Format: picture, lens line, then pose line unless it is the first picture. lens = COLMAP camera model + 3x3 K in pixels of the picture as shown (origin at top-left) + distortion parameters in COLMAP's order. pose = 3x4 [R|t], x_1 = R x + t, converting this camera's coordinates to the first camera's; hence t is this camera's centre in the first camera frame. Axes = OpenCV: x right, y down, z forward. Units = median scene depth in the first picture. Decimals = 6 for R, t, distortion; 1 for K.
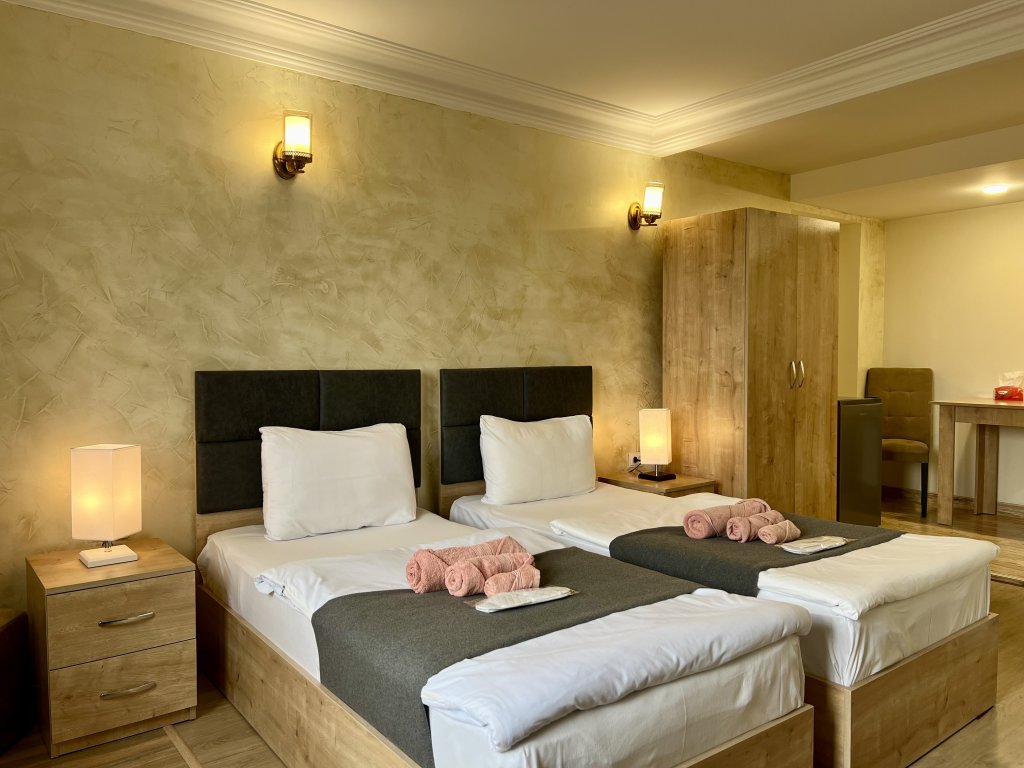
lens RADIAL K [[773.3, 0, 511.2], [0, 773.3, 392.4], [0, 0, 1]] dist [0.049998, -0.059338]
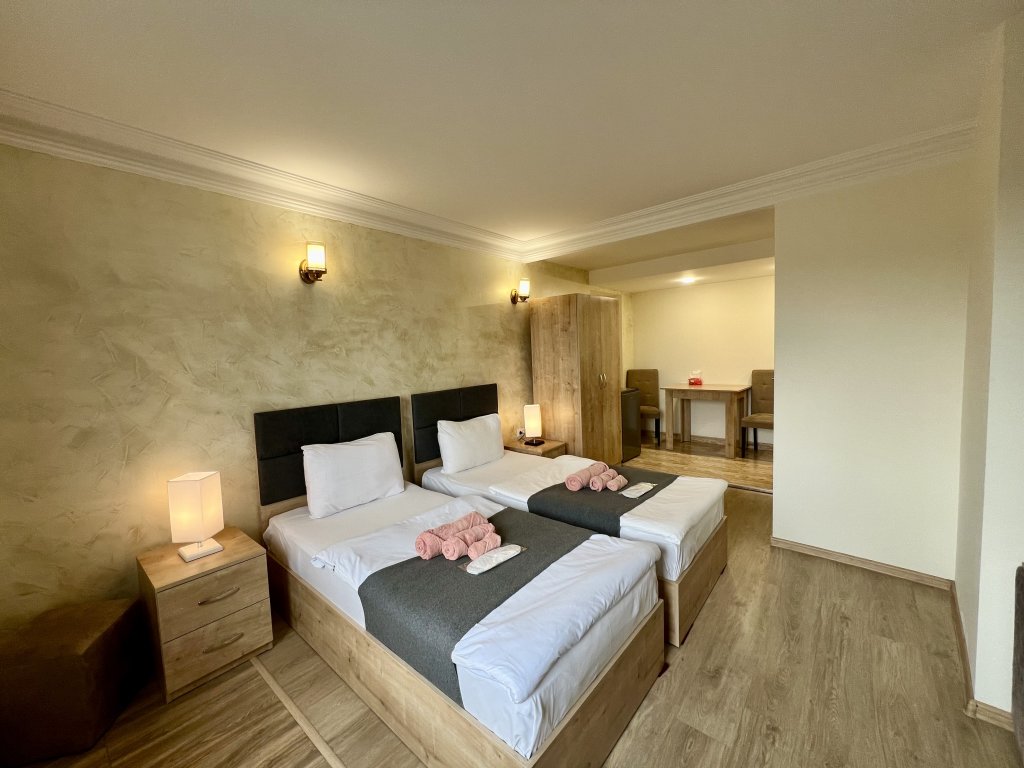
lens RADIAL K [[410.6, 0, 508.4], [0, 410.6, 378.9], [0, 0, 1]] dist [-0.006575, 0.001055]
pose [[0.978053, -0.050082, 0.202248, -0.064720], [0.046483, 0.998665, 0.022509, -0.073667], [-0.203106, -0.012614, 0.979076, 0.097150]]
